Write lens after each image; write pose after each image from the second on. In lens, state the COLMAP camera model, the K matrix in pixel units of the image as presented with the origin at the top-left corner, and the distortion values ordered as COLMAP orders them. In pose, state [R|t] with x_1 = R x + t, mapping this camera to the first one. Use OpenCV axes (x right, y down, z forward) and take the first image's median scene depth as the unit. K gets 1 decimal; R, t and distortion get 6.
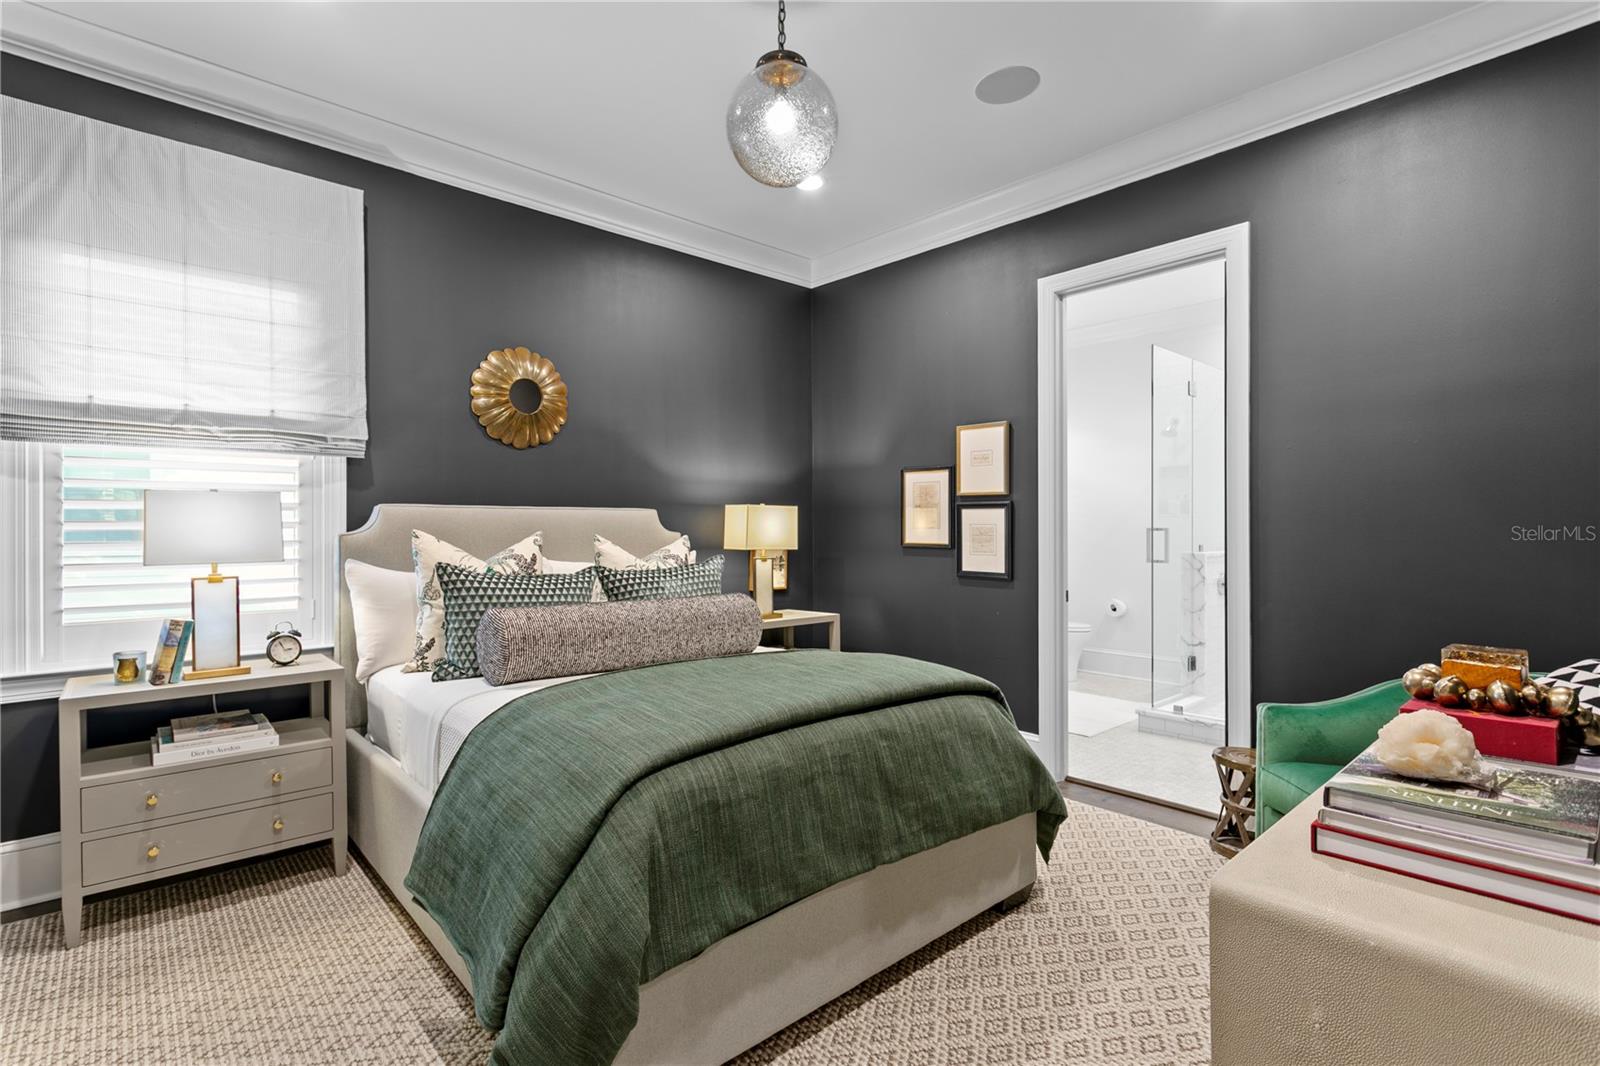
lens RADIAL K [[759.4, 0, 775.6], [0, 759.4, 532.6], [0, 0, 1]] dist [-0.002398, 0.000010]
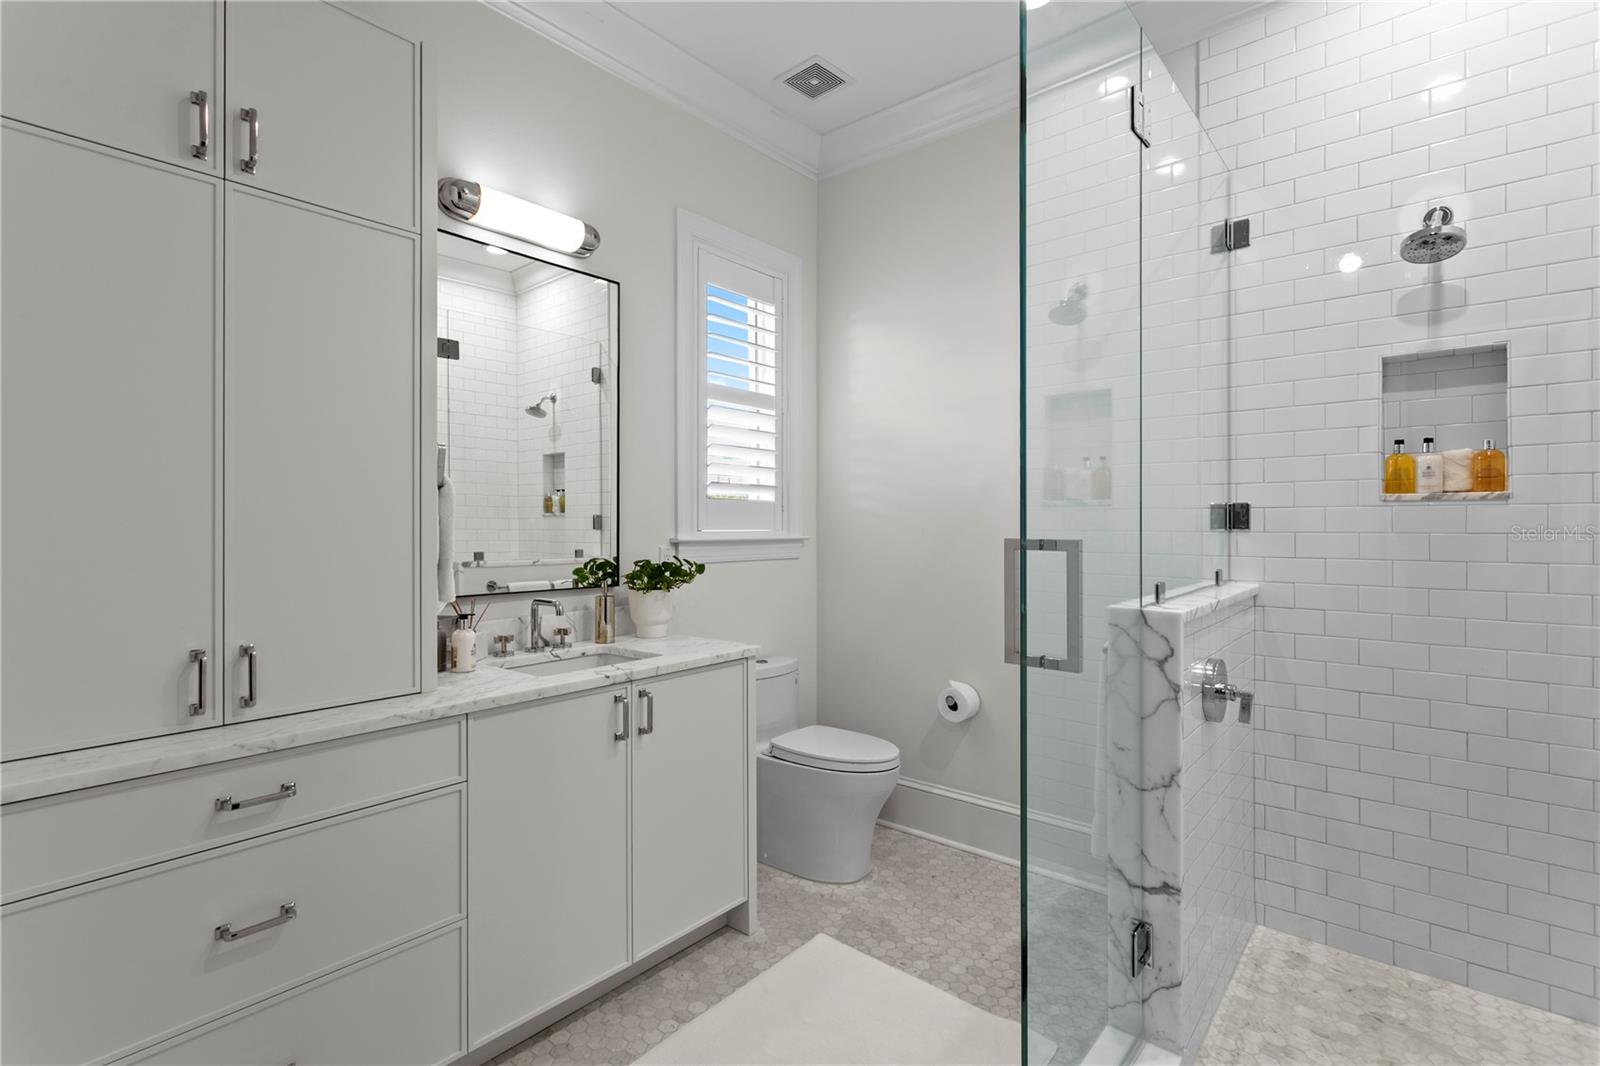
lens RADIAL K [[759.4, 0, 775.6], [0, 759.4, 532.6], [0, 0, 1]] dist [-0.002398, 0.000010]
pose [[0.991981, -0.003088, 0.126347, 0.351667], [0.002328, 0.999978, 0.006160, -0.009728], [-0.126363, -0.005816, 0.991967, 0.697323]]
